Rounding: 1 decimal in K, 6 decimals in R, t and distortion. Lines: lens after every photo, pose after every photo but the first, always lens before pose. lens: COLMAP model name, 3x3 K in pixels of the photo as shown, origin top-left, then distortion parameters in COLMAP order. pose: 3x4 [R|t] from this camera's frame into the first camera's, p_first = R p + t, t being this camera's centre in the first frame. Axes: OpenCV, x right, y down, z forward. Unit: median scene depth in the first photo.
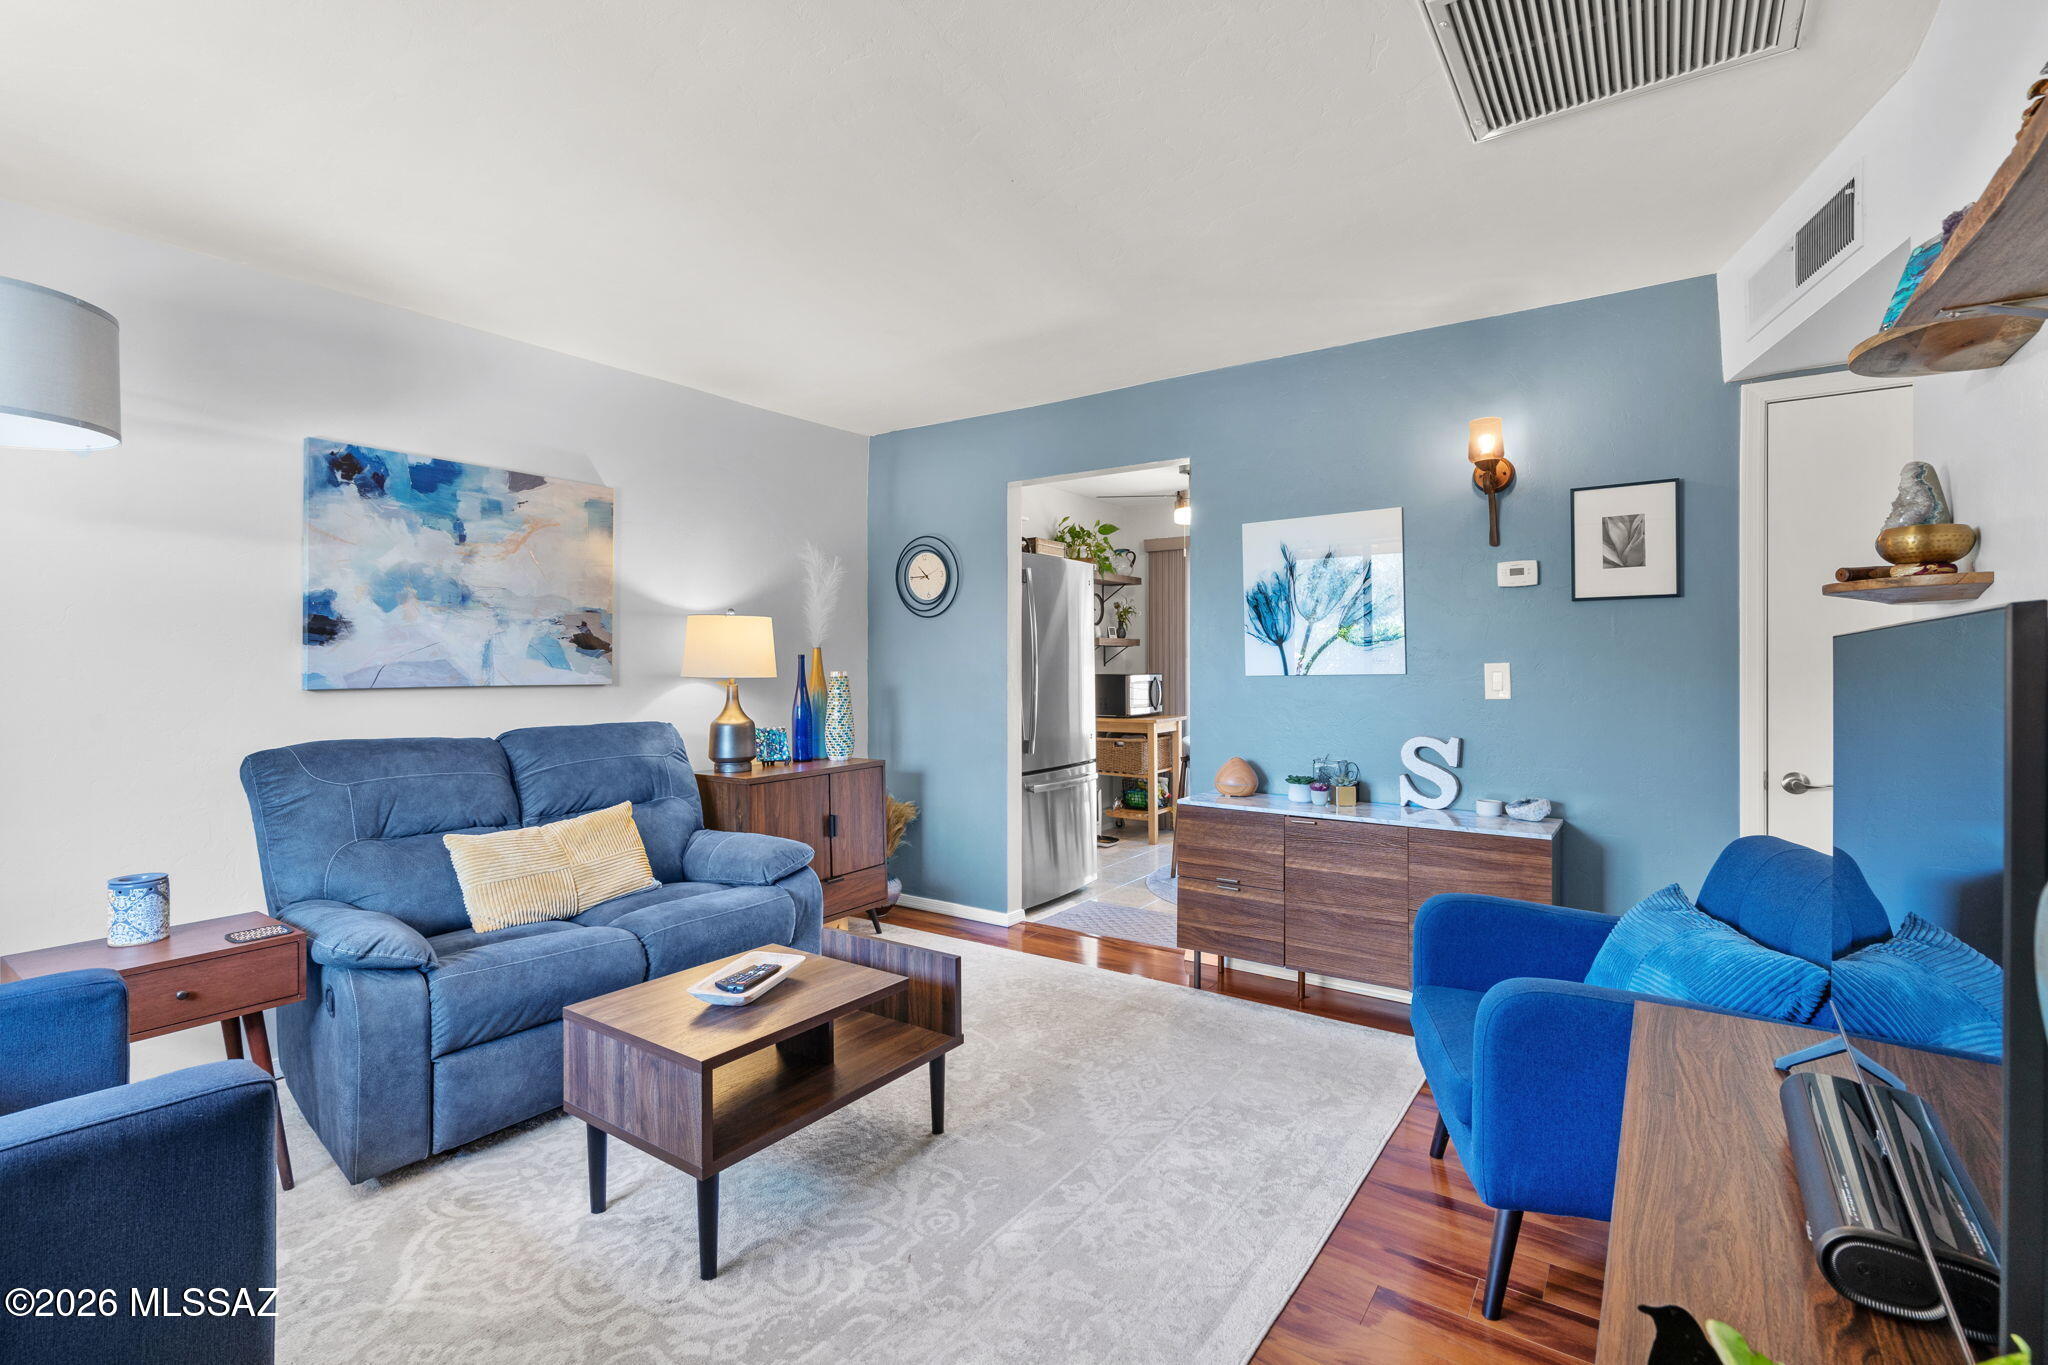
lens RADIAL K [[938.3, 0, 1022.6], [0, 938.3, 676.5], [0, 0, 1]] dist [0.001081, 0.000103]
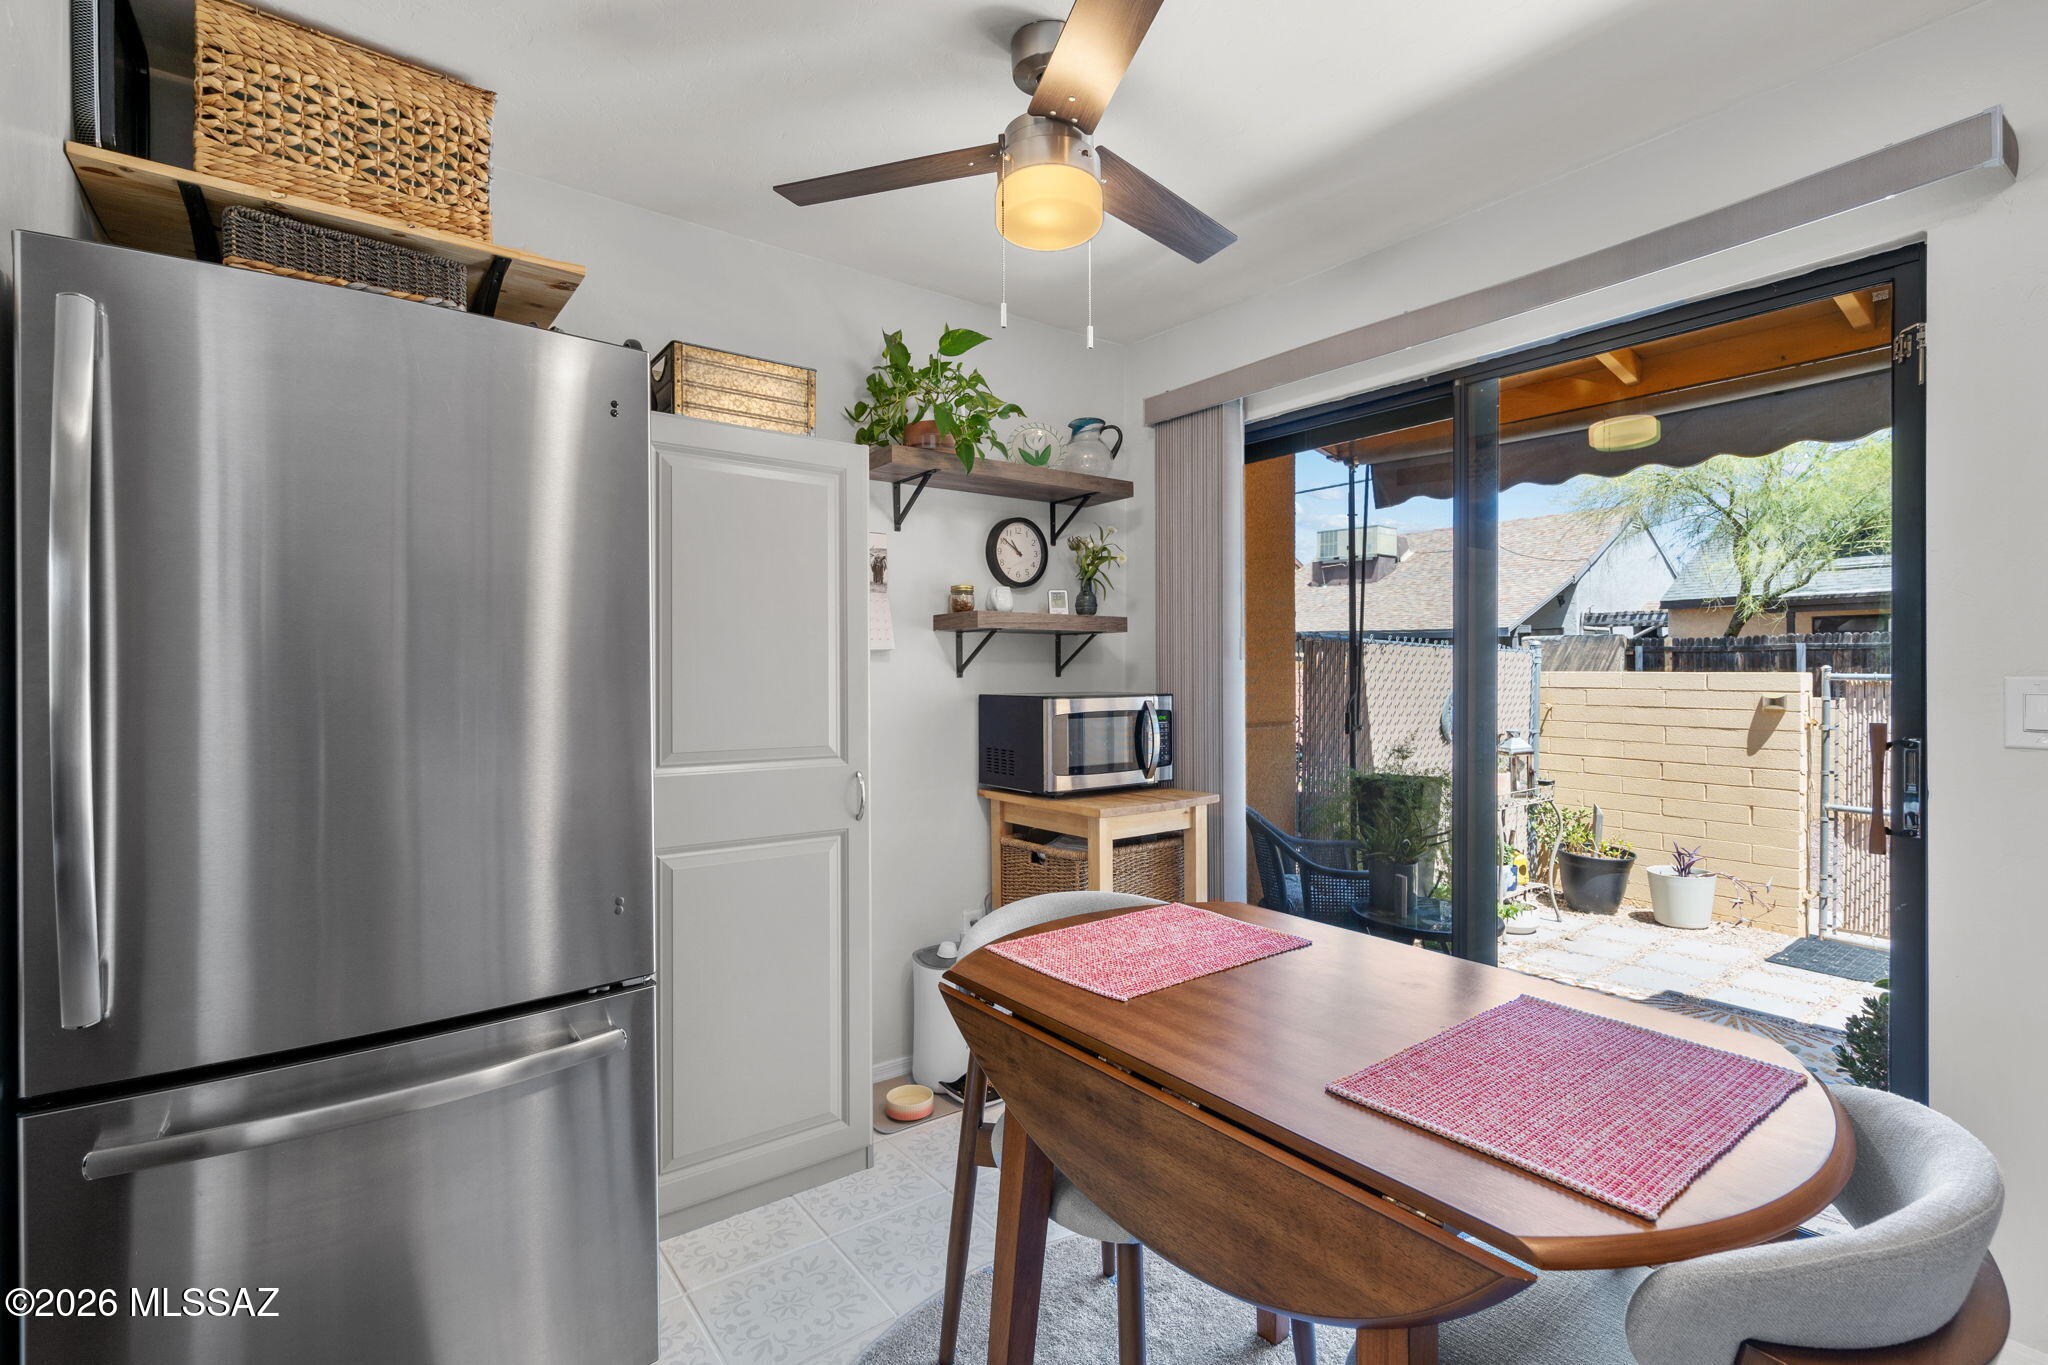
lens RADIAL K [[938.3, 0, 1024.4], [0, 938.3, 682.0], [0, 0, 1]] dist [0.001081, 0.000103]
pose [[0.950059, 0.000004, -0.312071, 0.219698], [-0.003686, 0.999930, -0.011210, -0.003539], [0.312049, 0.011801, 0.949993, 0.556536]]
